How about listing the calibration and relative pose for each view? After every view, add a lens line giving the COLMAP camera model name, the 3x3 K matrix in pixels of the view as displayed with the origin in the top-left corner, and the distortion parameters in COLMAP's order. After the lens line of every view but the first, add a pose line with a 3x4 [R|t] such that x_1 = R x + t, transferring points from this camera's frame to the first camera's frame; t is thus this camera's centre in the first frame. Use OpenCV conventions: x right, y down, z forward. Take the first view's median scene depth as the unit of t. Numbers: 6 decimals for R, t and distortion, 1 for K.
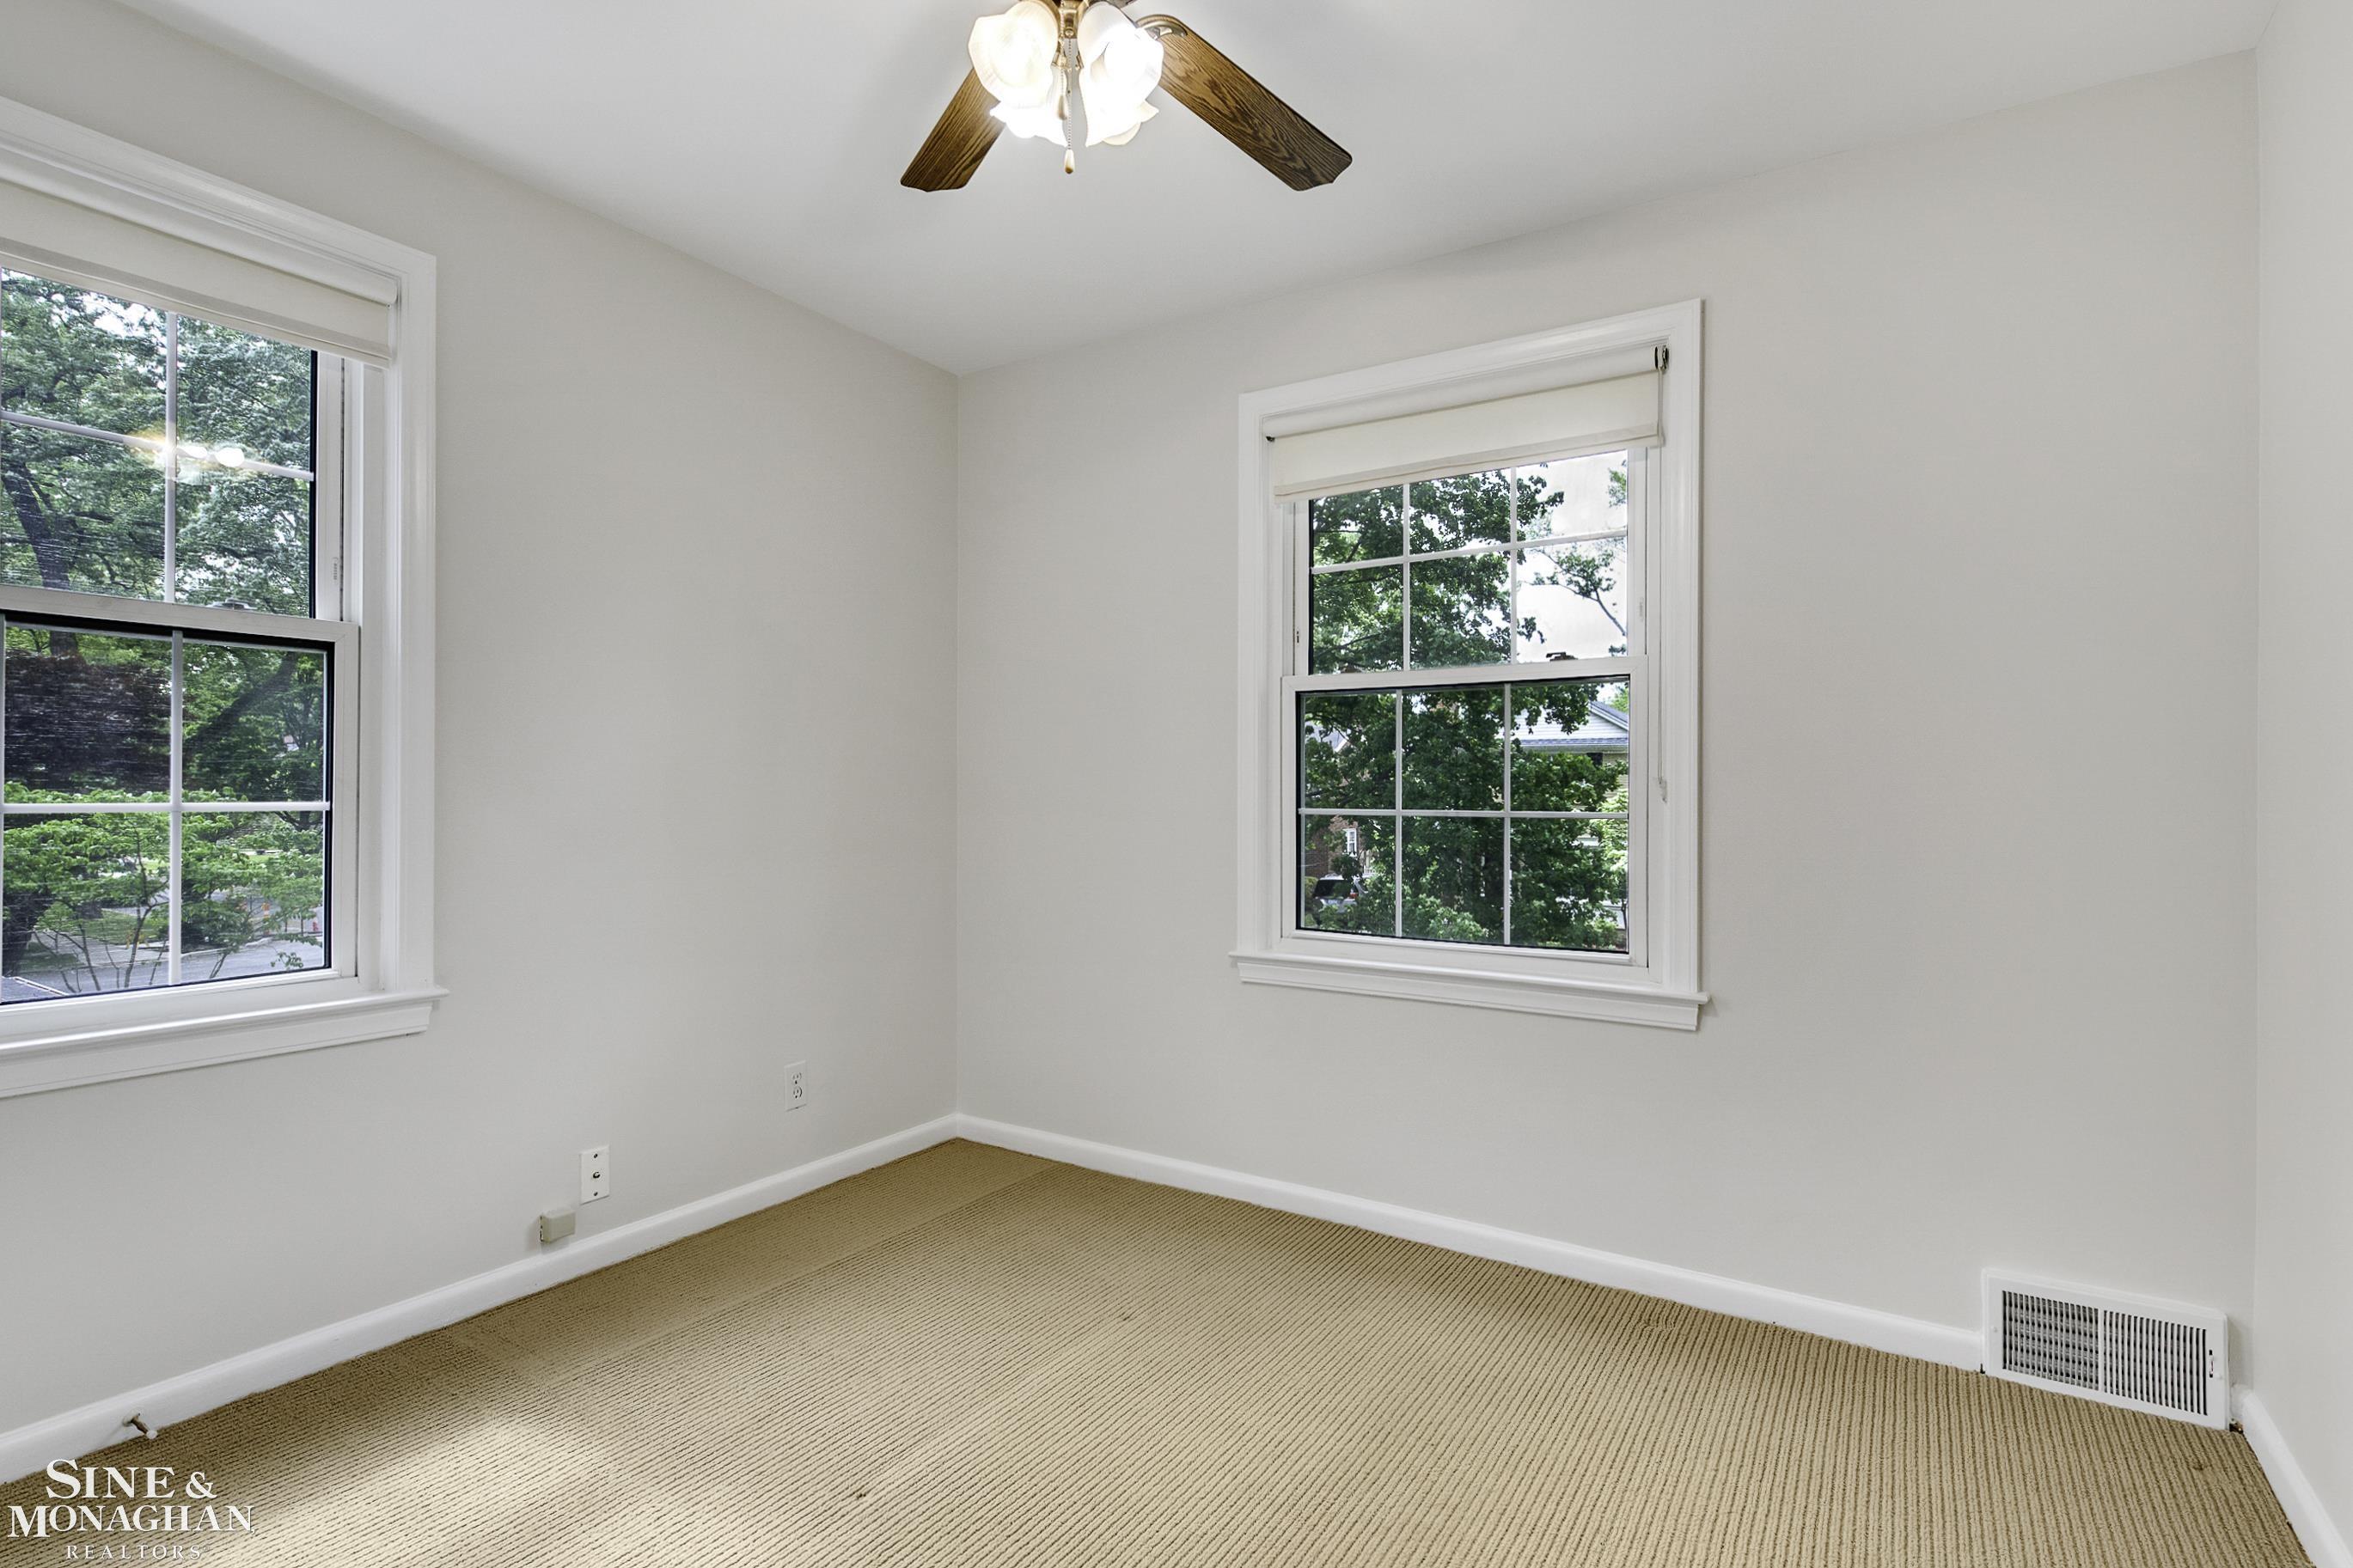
lens RADIAL K [[1150.4, 0, 1176.5], [0, 1150.4, 784.0], [0, 0, 1]] dist [-0.000368, -0.000104]
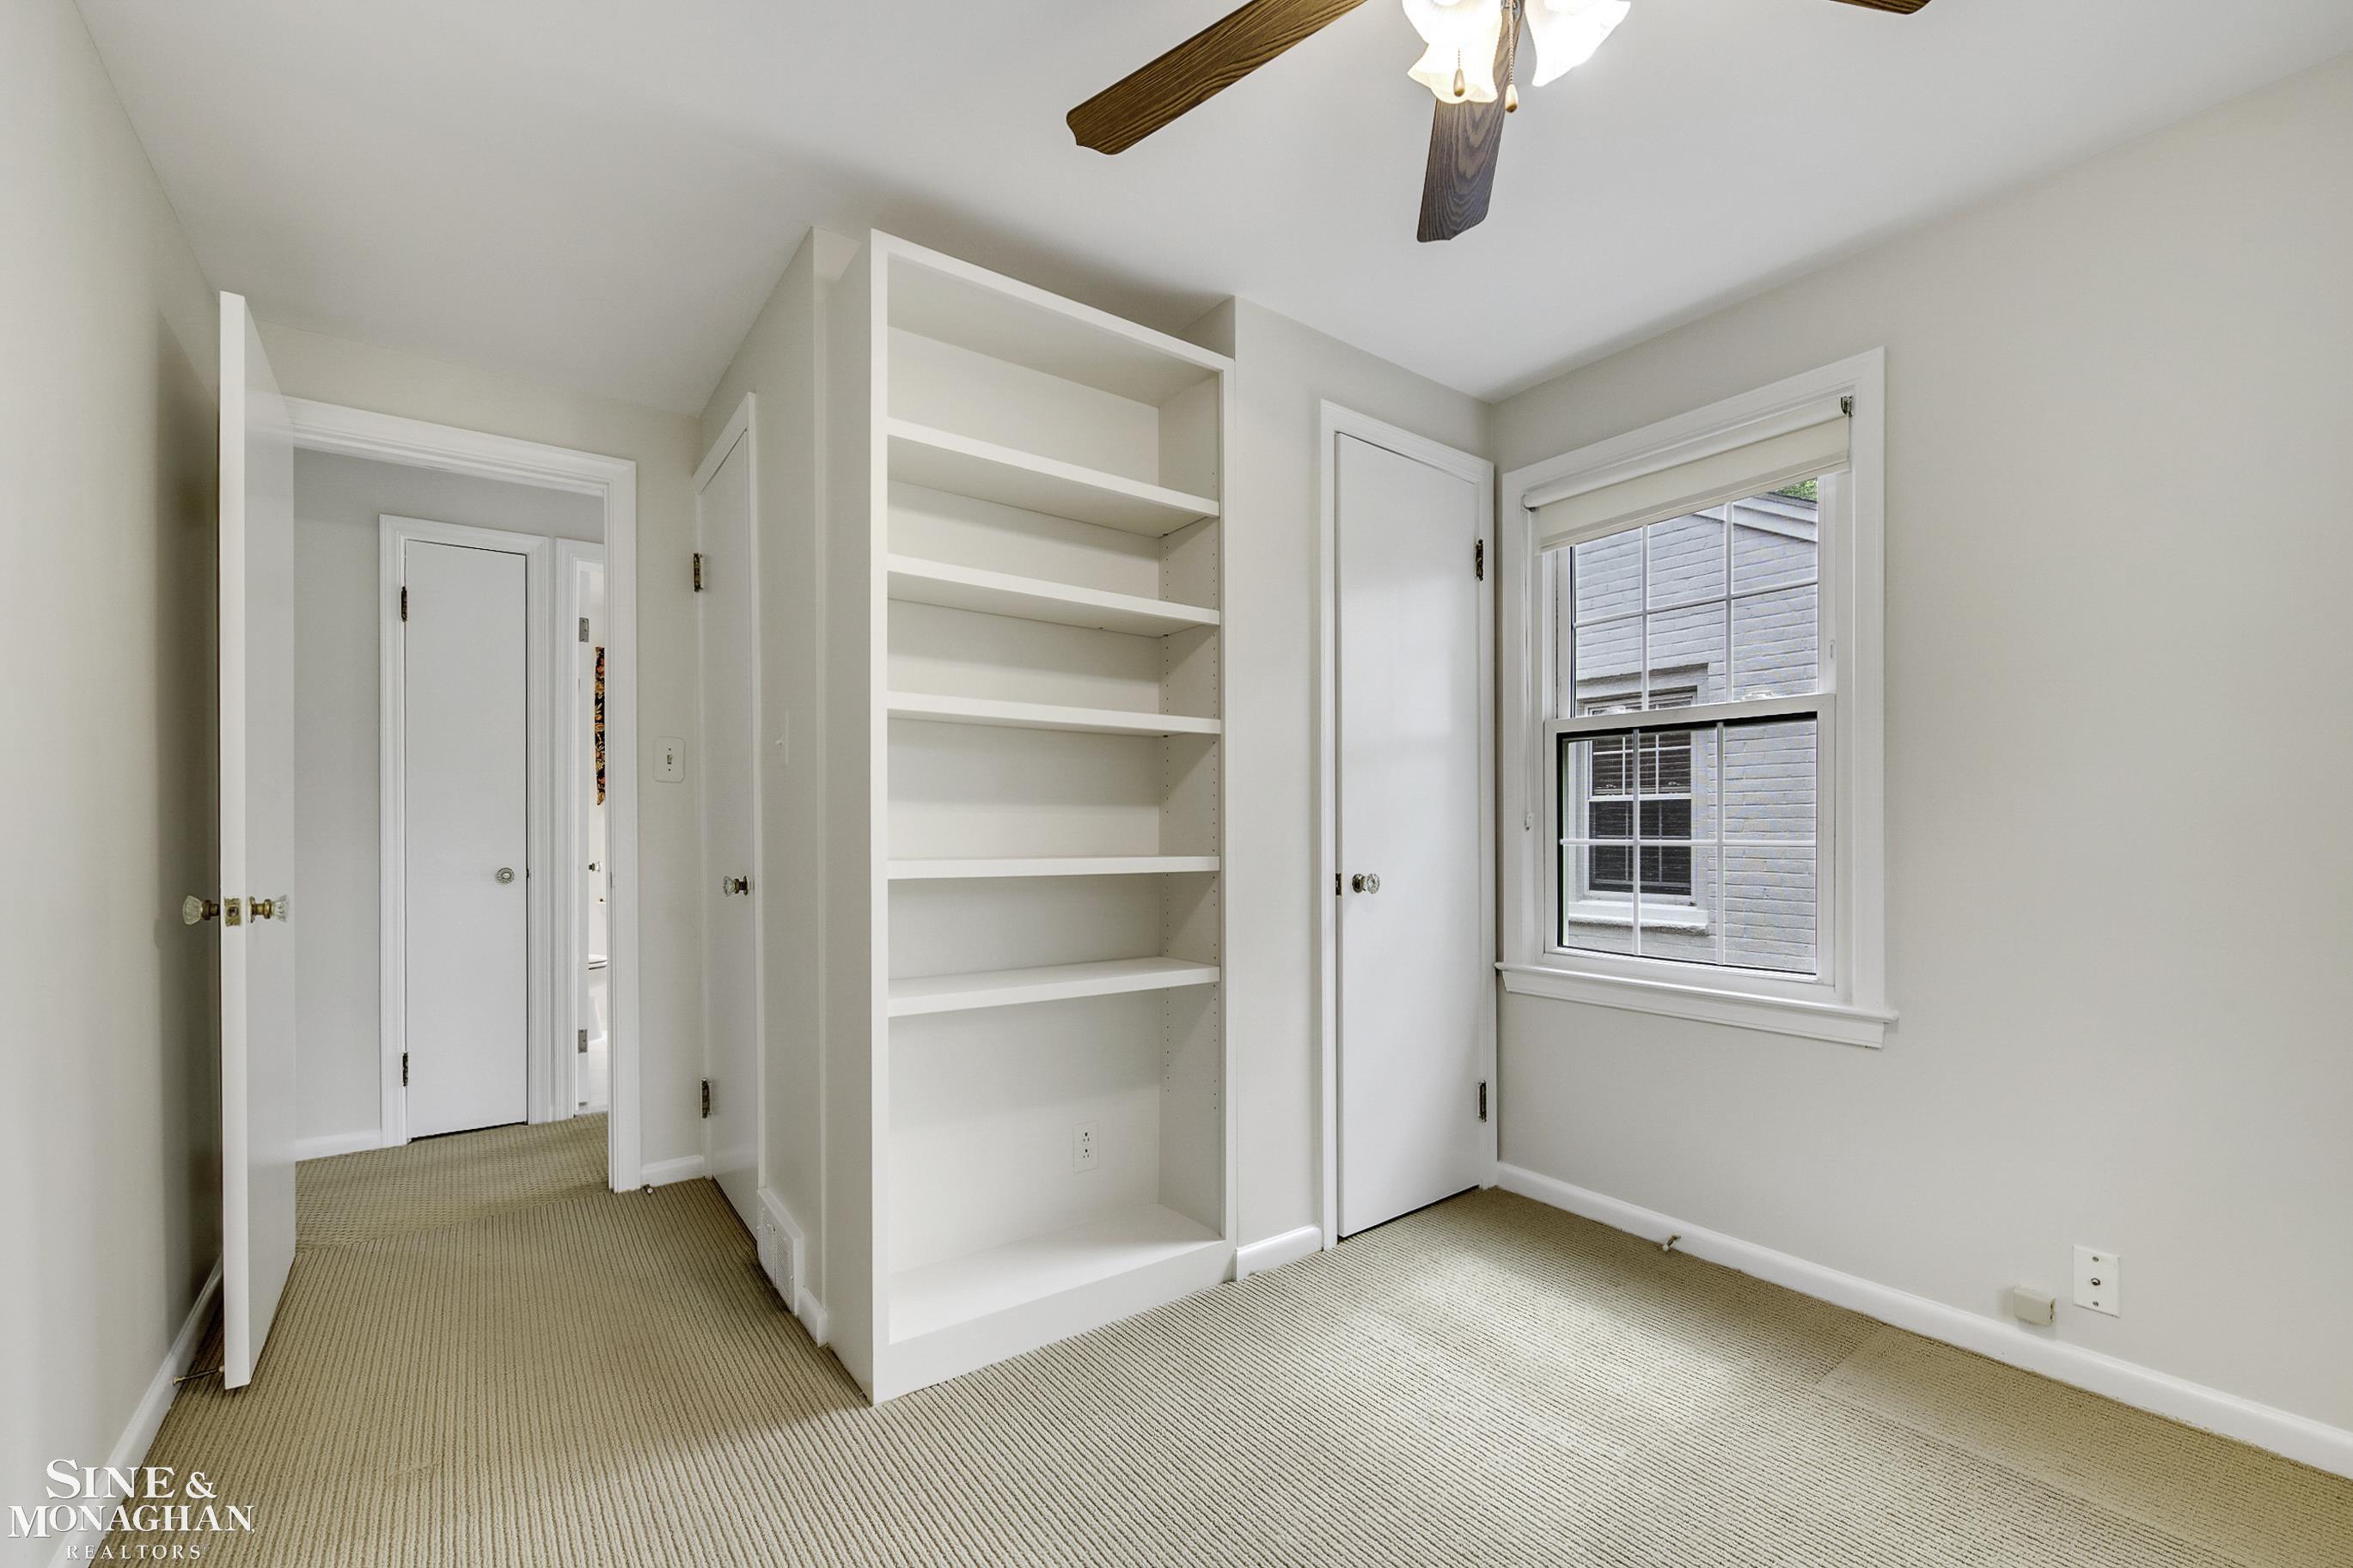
lens RADIAL K [[959.7, 0, 1184.1], [0, 959.7, 826.9], [0, 0, 1]] dist [0.000756, 0.000179]
pose [[-0.350244, -0.003870, -0.936650, 0.448111], [0.009832, 0.999921, -0.007808, 0.002702], [0.936607, -0.011944, -0.350178, 0.697025]]
